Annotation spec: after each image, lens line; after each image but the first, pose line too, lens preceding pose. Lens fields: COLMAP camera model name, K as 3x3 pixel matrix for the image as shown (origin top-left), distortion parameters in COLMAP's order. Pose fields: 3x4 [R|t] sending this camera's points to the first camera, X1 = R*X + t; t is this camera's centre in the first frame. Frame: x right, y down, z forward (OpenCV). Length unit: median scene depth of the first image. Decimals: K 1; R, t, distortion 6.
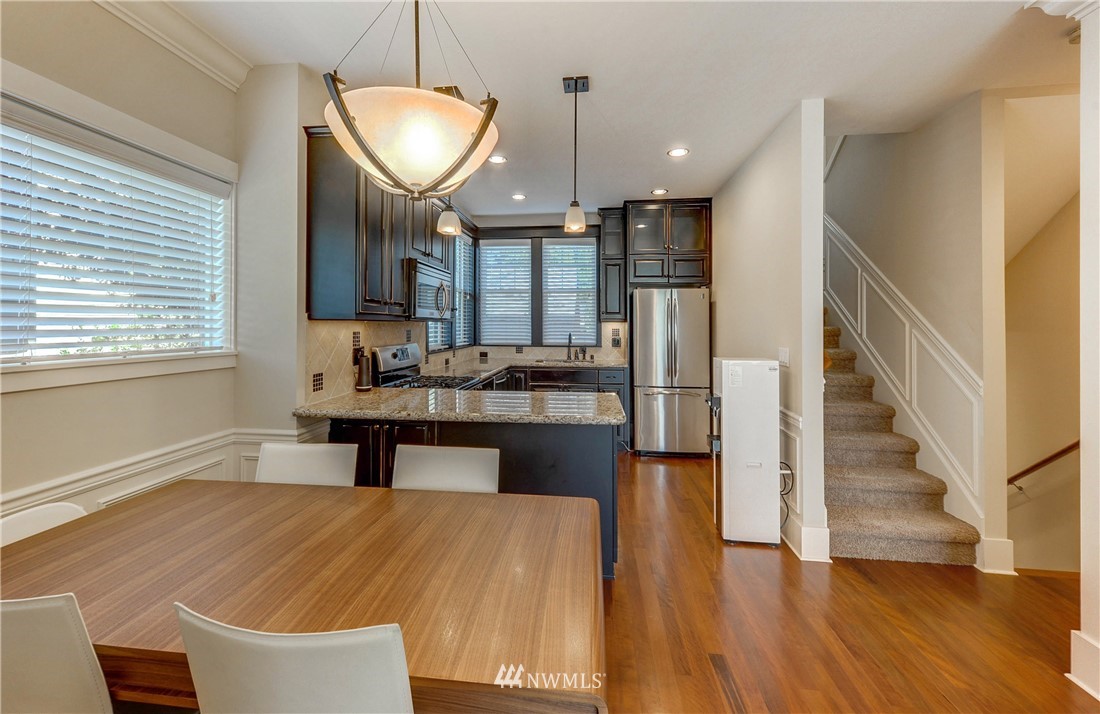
lens RADIAL K [[456.7, 0, 553.8], [0, 456.7, 327.7], [0, 0, 1]] dist [0.001468, -0.000105]
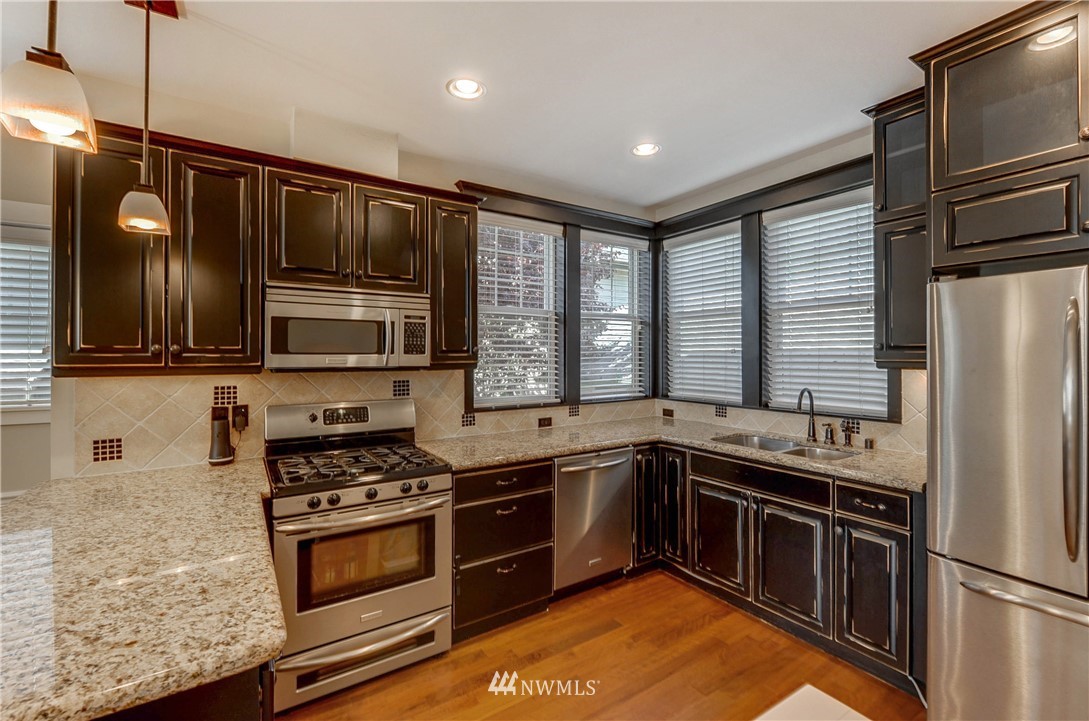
lens RADIAL K [[438.3, 0, 483.4], [0, 438.3, 358.6], [0, 0, 1]] dist [-0.000595, -0.000176]
pose [[0.597452, 0.001517, -0.801903, 0.237868], [-0.004718, 0.999988, -0.001623, -0.021266], [0.801890, 0.004753, 0.597452, 0.494859]]
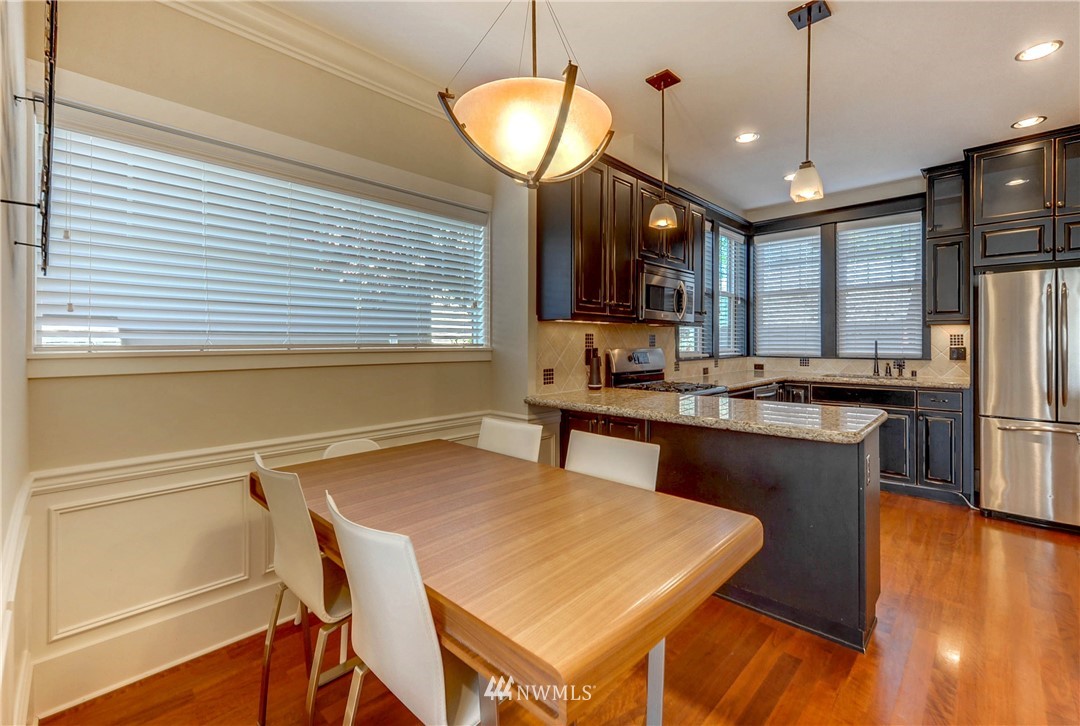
lens RADIAL K [[472.5, 0, 540.1], [0, 472.5, 348.3], [0, 0, 1]] dist [-0.001437, -0.000338]
pose [[0.791185, 0.002447, -0.611572, 0.083882], [0.002542, 0.999970, 0.007289, 0.018925], [0.611572, -0.007322, 0.791155, 0.029758]]
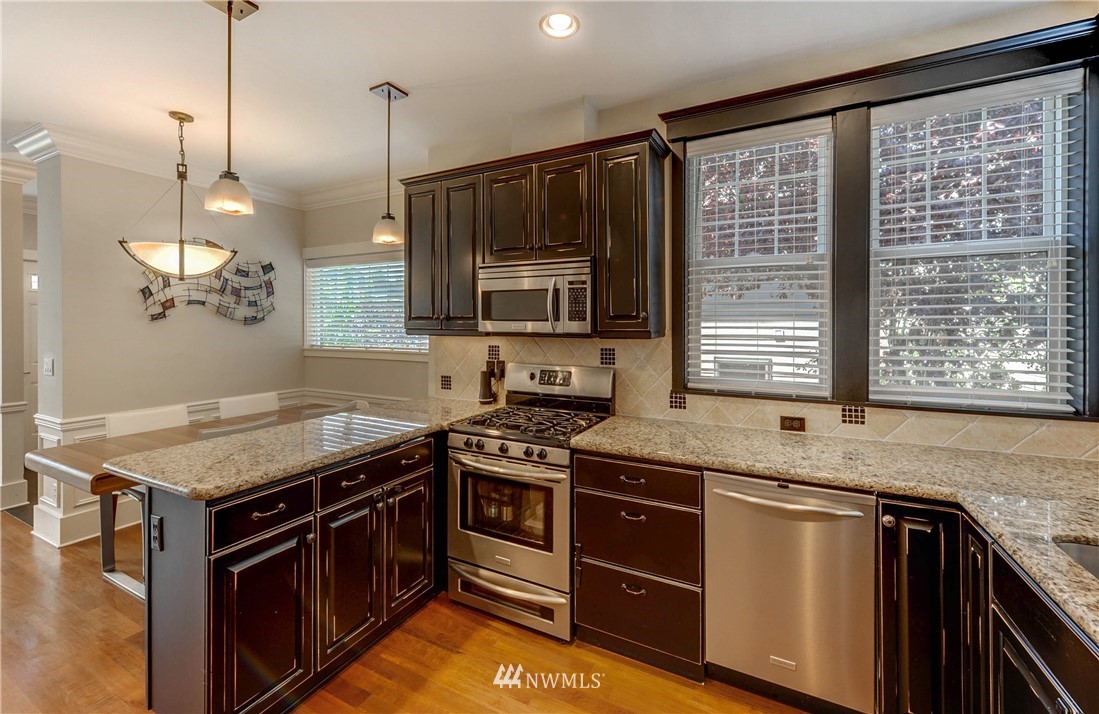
lens RADIAL K [[451.1, 0, 547.7], [0, 451.1, 320.9], [0, 0, 1]] dist [0.000923, -0.000008]
pose [[-0.343924, -0.006667, -0.938974, 0.261706], [-0.010949, 0.999935, -0.003089, -0.024113], [0.938934, 0.009218, -0.343975, 0.800863]]
